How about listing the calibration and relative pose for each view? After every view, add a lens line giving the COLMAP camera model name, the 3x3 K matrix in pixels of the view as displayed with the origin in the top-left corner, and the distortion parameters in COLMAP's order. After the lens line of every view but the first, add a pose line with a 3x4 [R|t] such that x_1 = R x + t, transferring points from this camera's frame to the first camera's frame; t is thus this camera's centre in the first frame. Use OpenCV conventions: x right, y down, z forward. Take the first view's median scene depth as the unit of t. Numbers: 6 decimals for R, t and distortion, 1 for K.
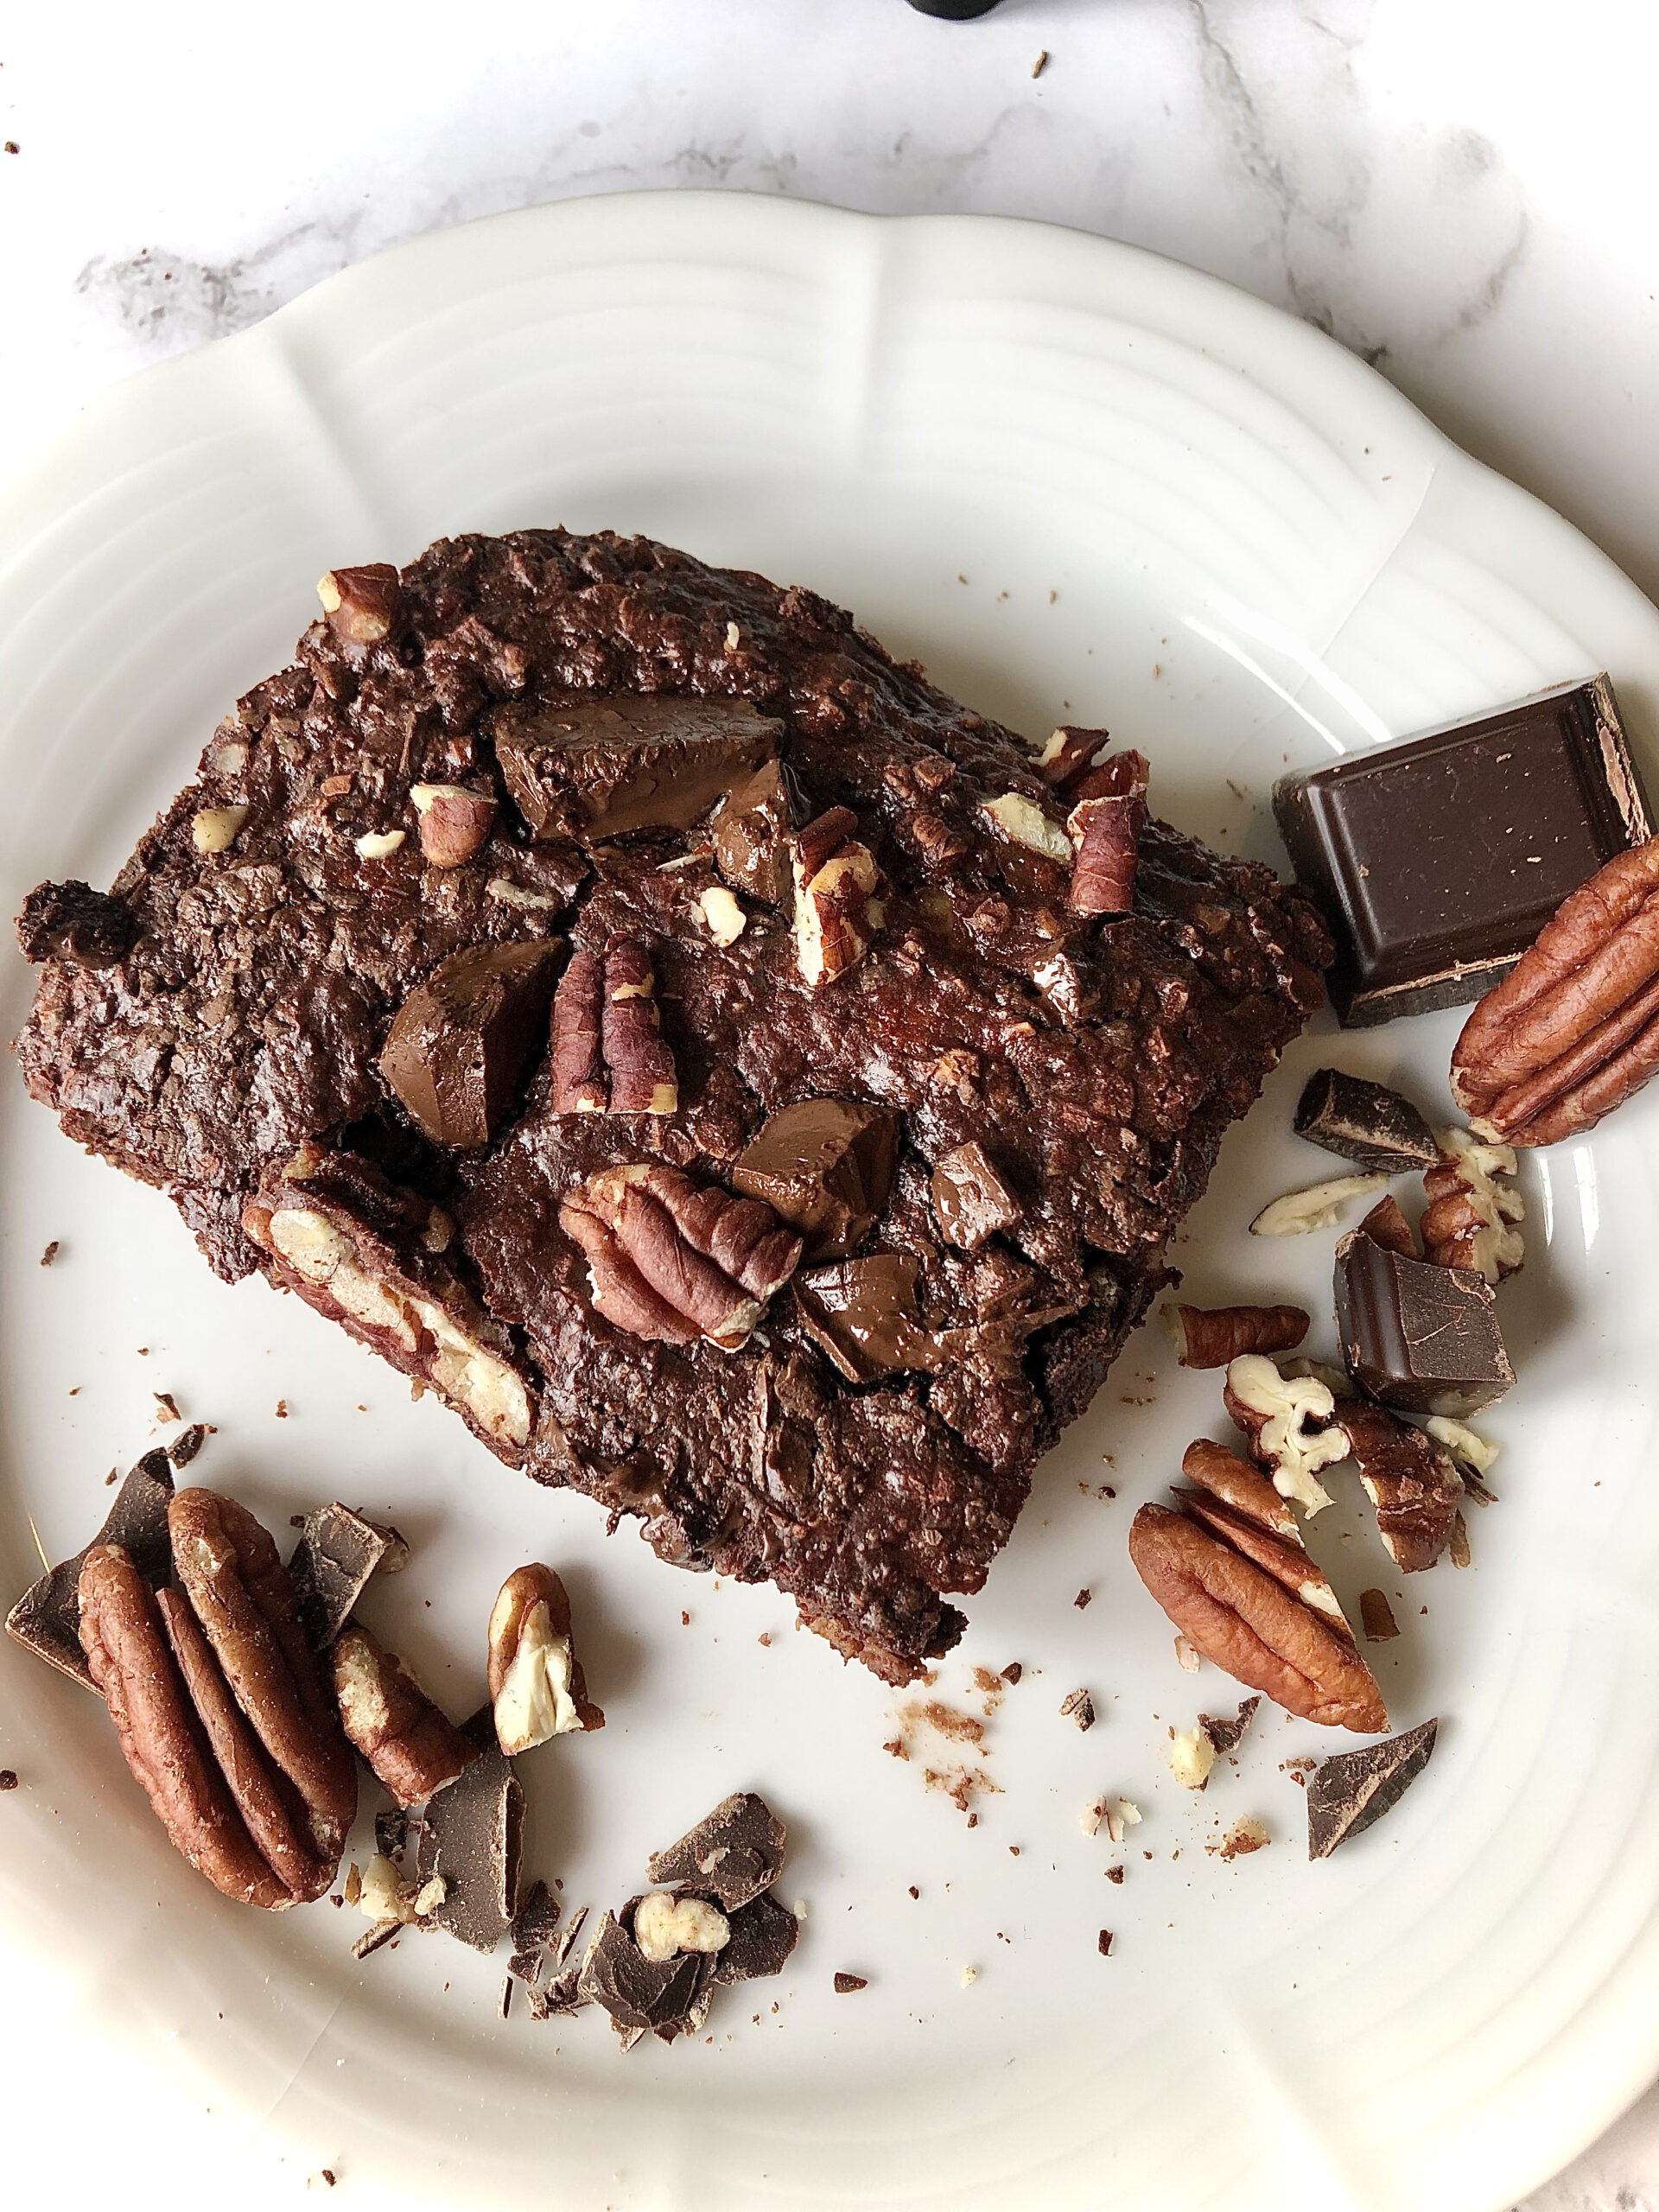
lens RADIAL K [[1780.9, 0, 876.7], [0, 1780.9, 1104.9], [0, 0, 1]] dist [0.066007, -0.165845]
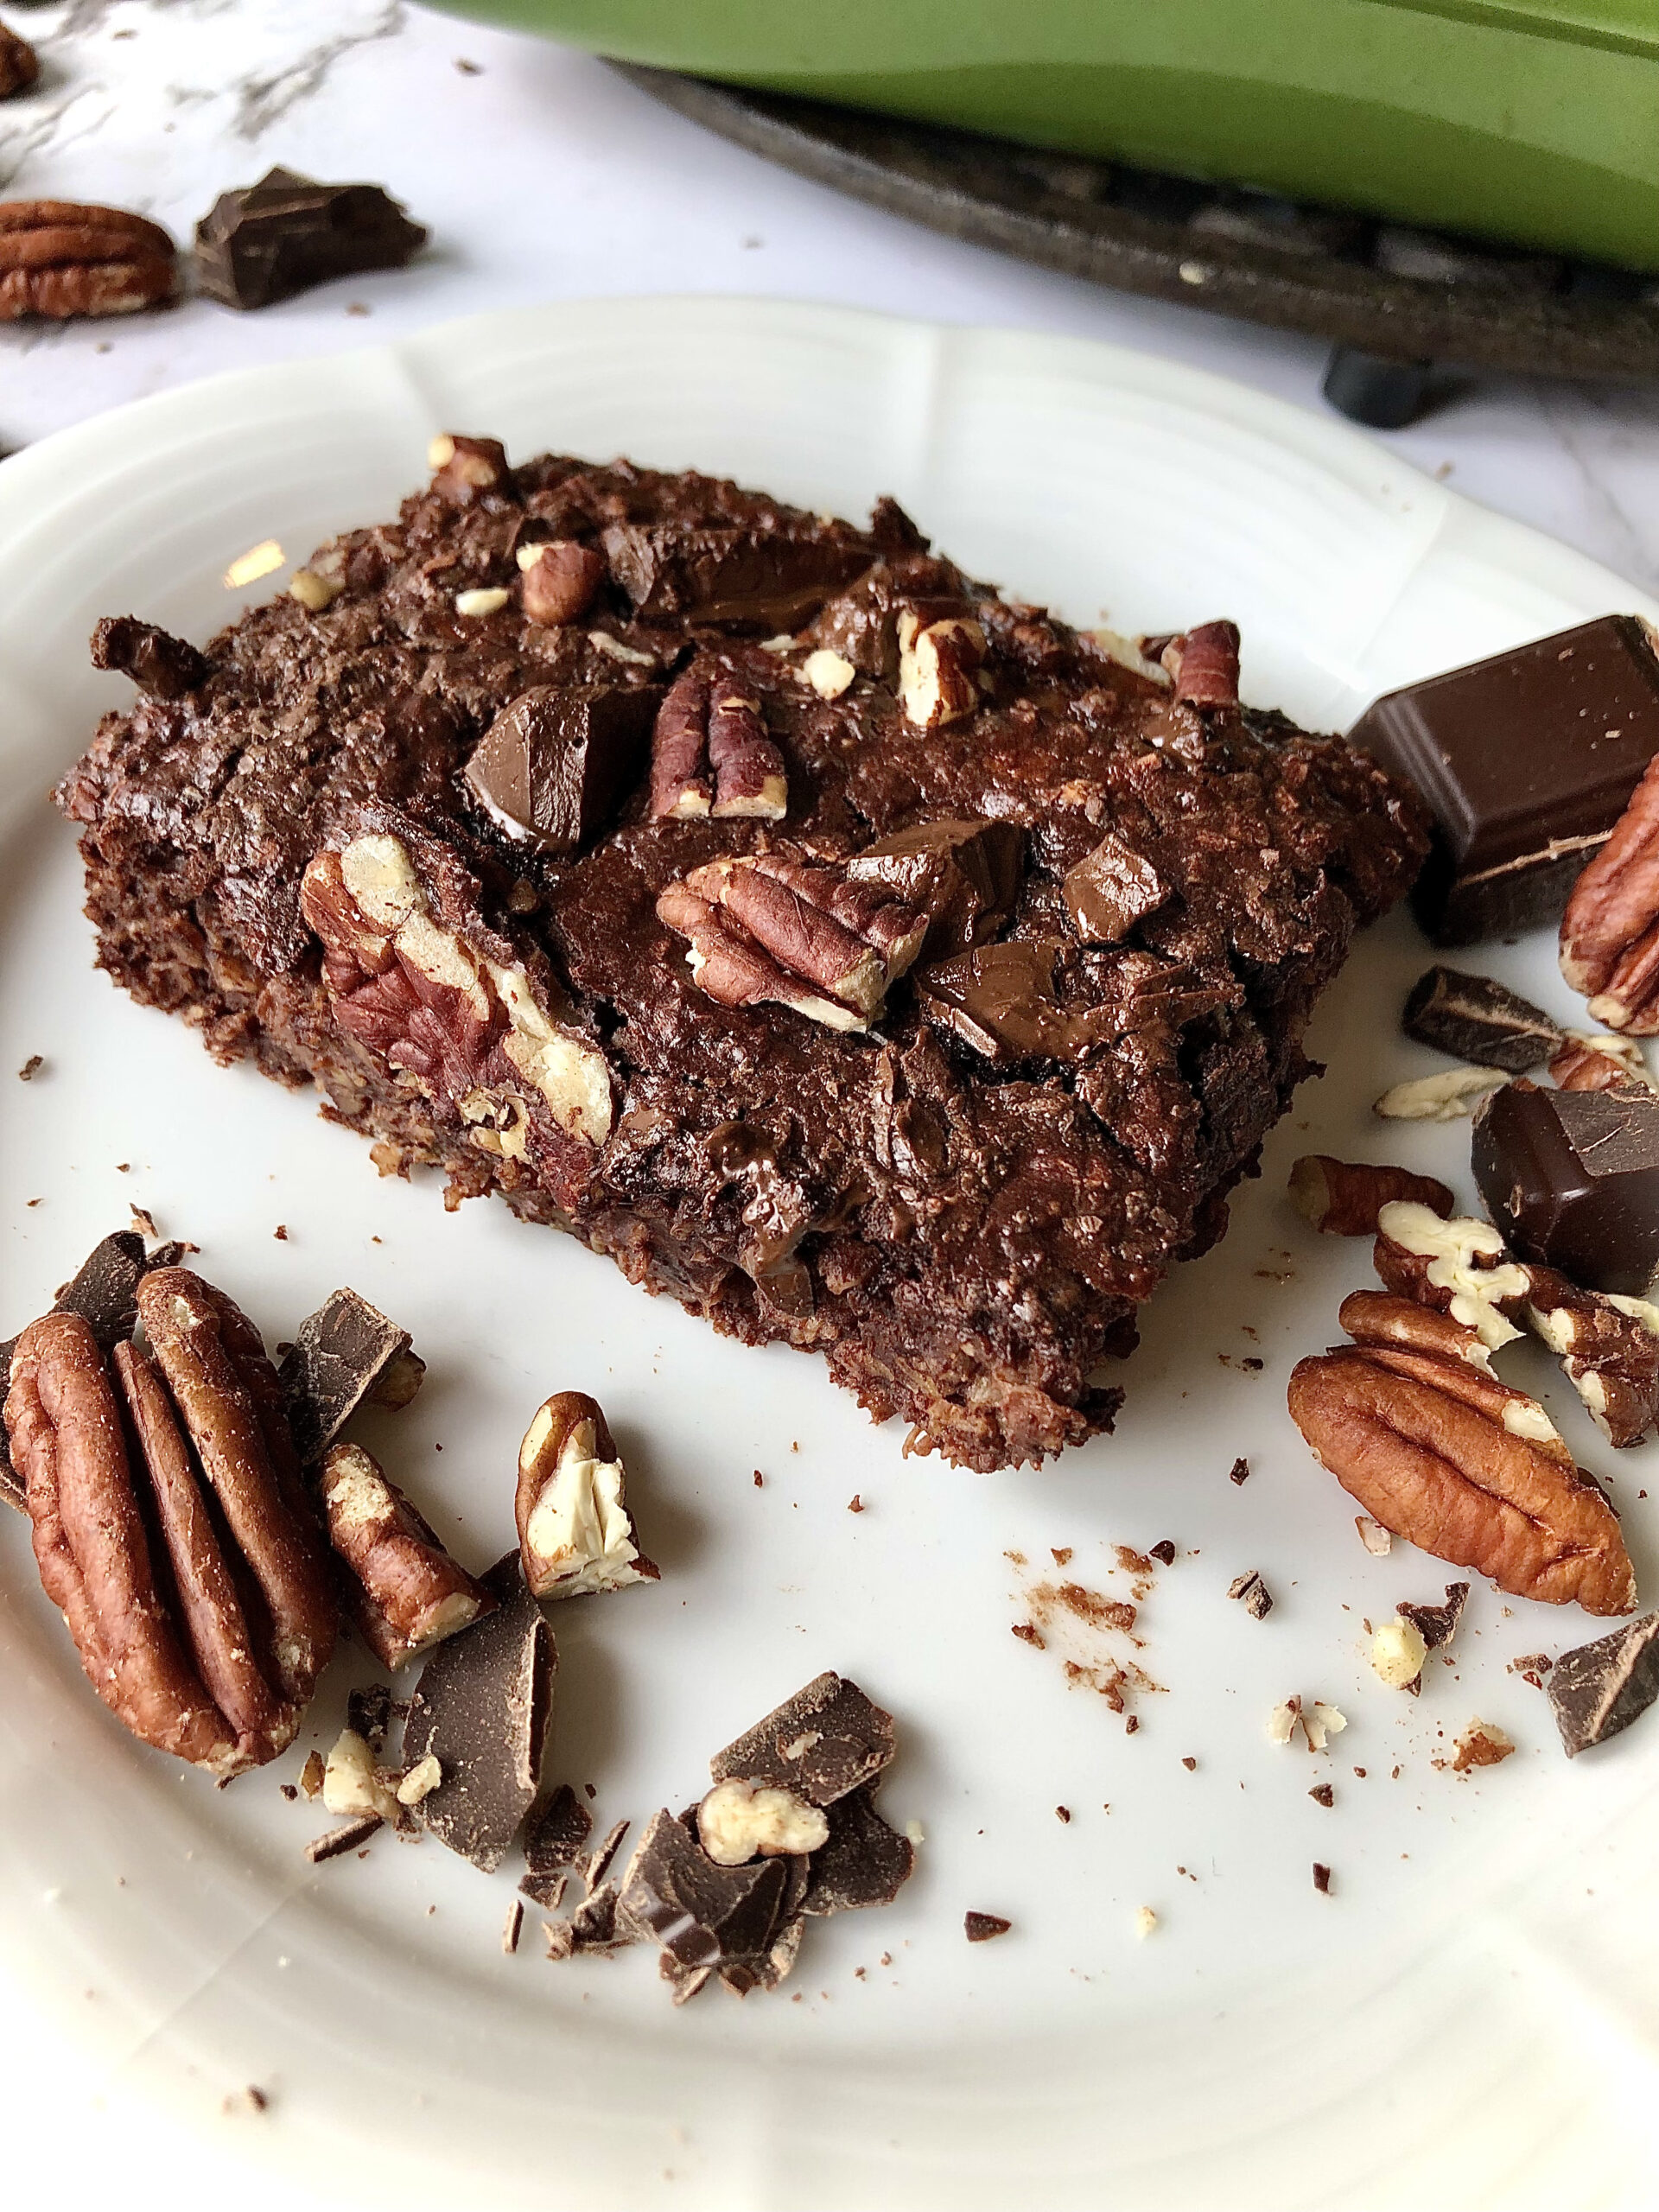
lens RADIAL K [[1828.7, 0, 866.8], [0, 1828.7, 1110.4], [0, 0, 1]] dist [0.081093, -0.240835]
pose [[0.997810, 0.020551, 0.062877, -0.124243], [0.008604, 0.902122, -0.431396, 0.541832], [-0.065589, 0.430992, 0.899969, 0.198141]]
